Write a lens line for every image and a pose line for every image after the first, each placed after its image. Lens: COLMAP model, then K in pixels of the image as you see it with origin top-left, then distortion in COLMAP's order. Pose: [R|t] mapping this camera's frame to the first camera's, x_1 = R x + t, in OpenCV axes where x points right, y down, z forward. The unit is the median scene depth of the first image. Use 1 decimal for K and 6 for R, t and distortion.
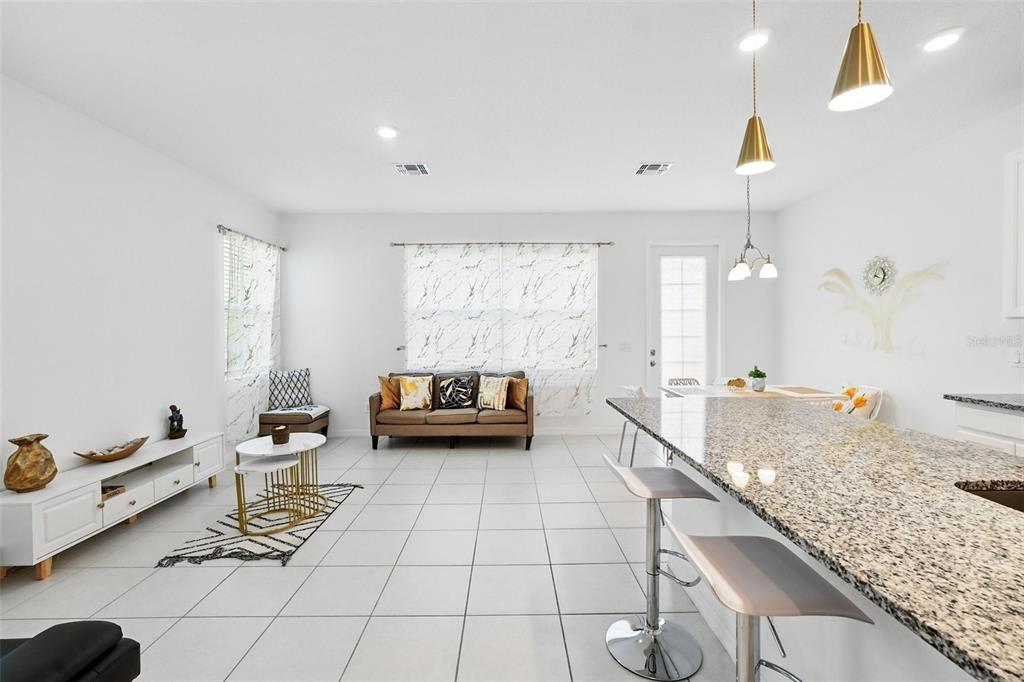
lens RADIAL K [[443.6, 0, 507.6], [0, 443.6, 337.0], [0, 0, 1]] dist [-0.016612, 0.005740]
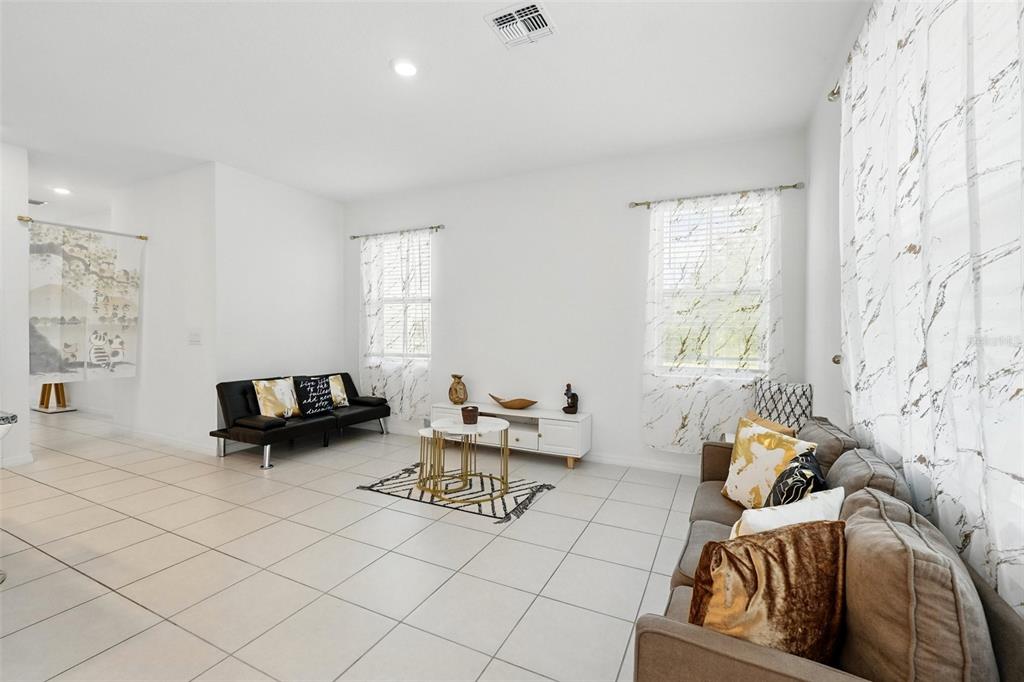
lens RADIAL K [[443.6, 0, 504.1], [0, 443.6, 335.4], [0, 0, 1]] dist [-0.016612, 0.005740]
pose [[-0.441866, 0.015417, -0.896949, 0.248141], [-0.022870, 0.999334, 0.028443, 0.001097], [0.896790, 0.033081, -0.441219, 0.980403]]
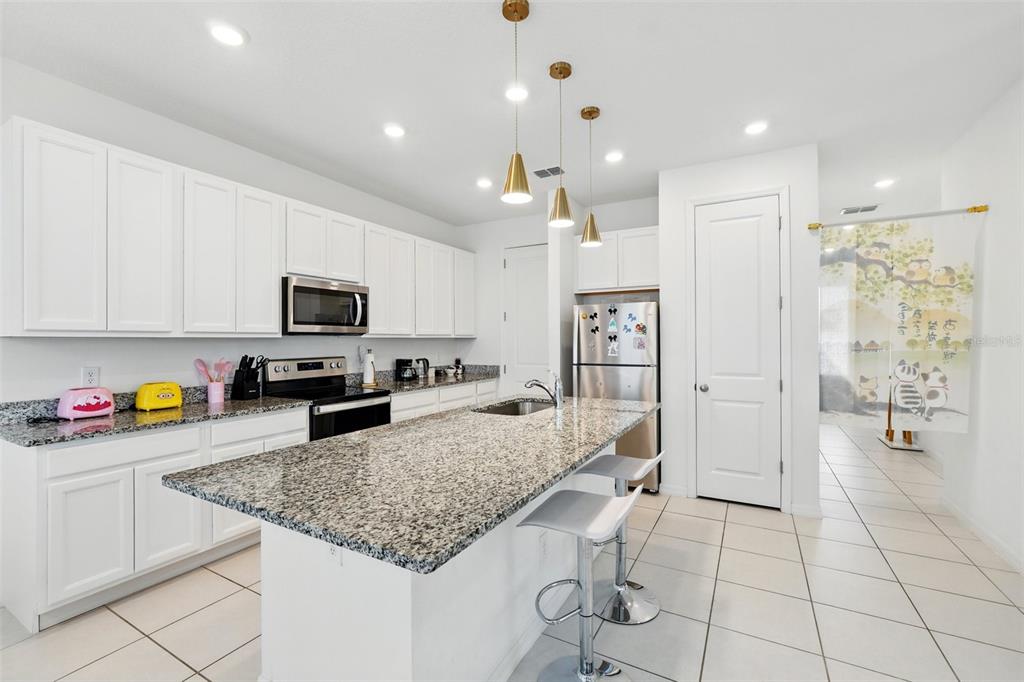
lens RADIAL K [[443.6, 0, 517.7], [0, 443.6, 337.8], [0, 0, 1]] dist [-0.016612, 0.005740]
pose [[-0.875815, 0.012192, 0.482492, 0.002121], [0.018480, 0.999795, 0.008282, -0.010591], [-0.482292, 0.016170, -0.875861, 0.668948]]
